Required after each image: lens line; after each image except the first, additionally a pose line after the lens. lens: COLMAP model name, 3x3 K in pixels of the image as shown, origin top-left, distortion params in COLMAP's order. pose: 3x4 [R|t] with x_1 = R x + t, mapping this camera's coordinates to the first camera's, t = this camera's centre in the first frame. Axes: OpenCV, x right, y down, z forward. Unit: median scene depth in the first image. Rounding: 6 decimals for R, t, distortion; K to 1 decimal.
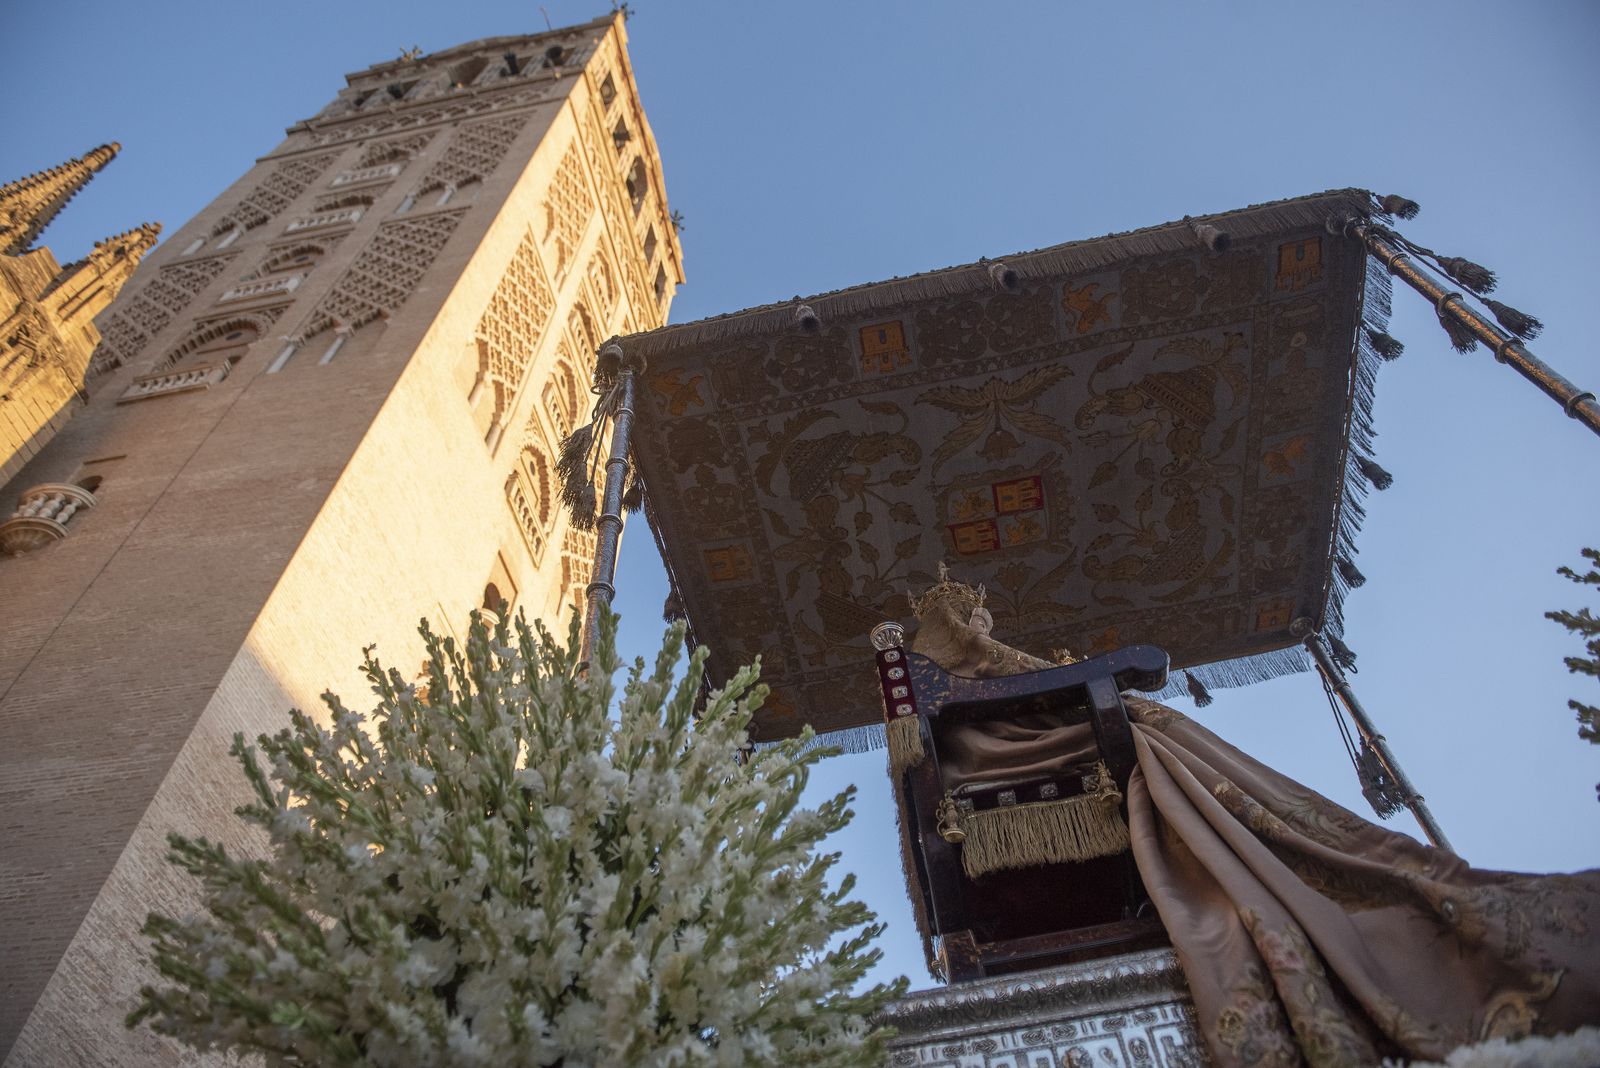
lens RADIAL K [[1133.2, 0, 795.5], [0, 1133.2, 525.7], [0, 0, 1]] dist [-0.047857, 0.000824]
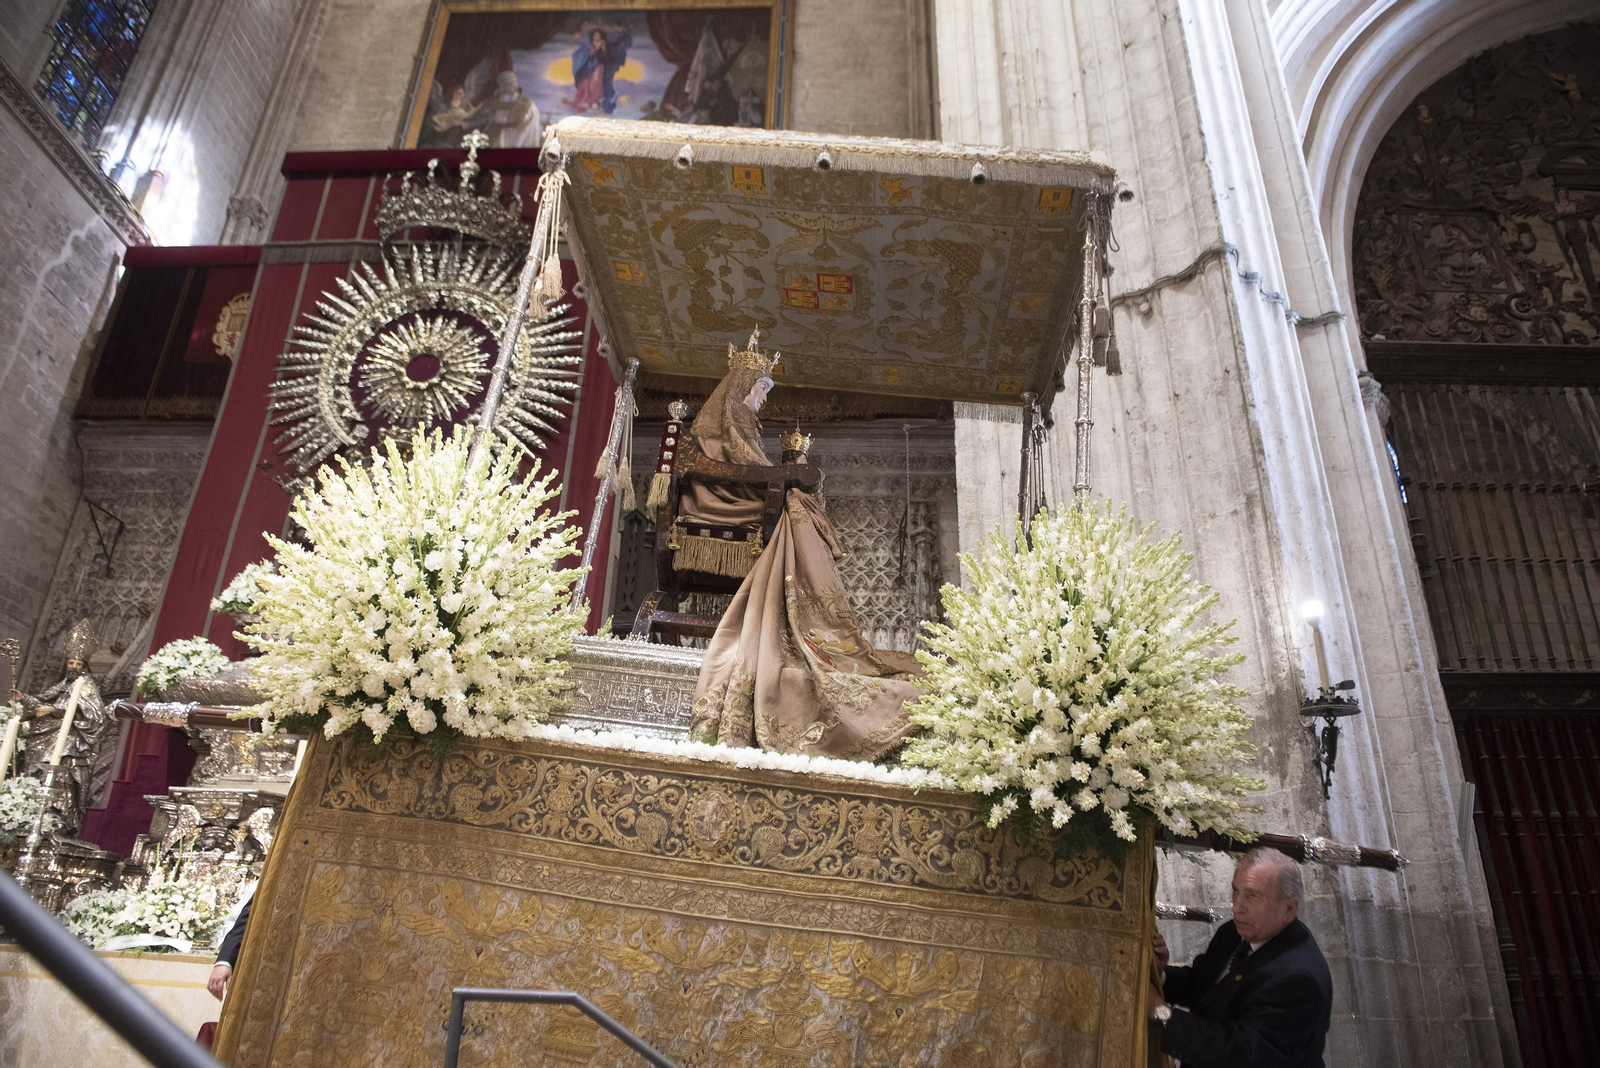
lens RADIAL K [[1089.4, 0, 799.8], [0, 1089.4, 530.1], [0, 0, 1]] dist [-0.000113, -0.000755]
pose [[0.968319, 0.241066, 0.065156, 0.141329], [-0.241645, 0.838766, 0.487933, -0.423577], [0.062974, -0.488220, 0.870446, -0.336746]]
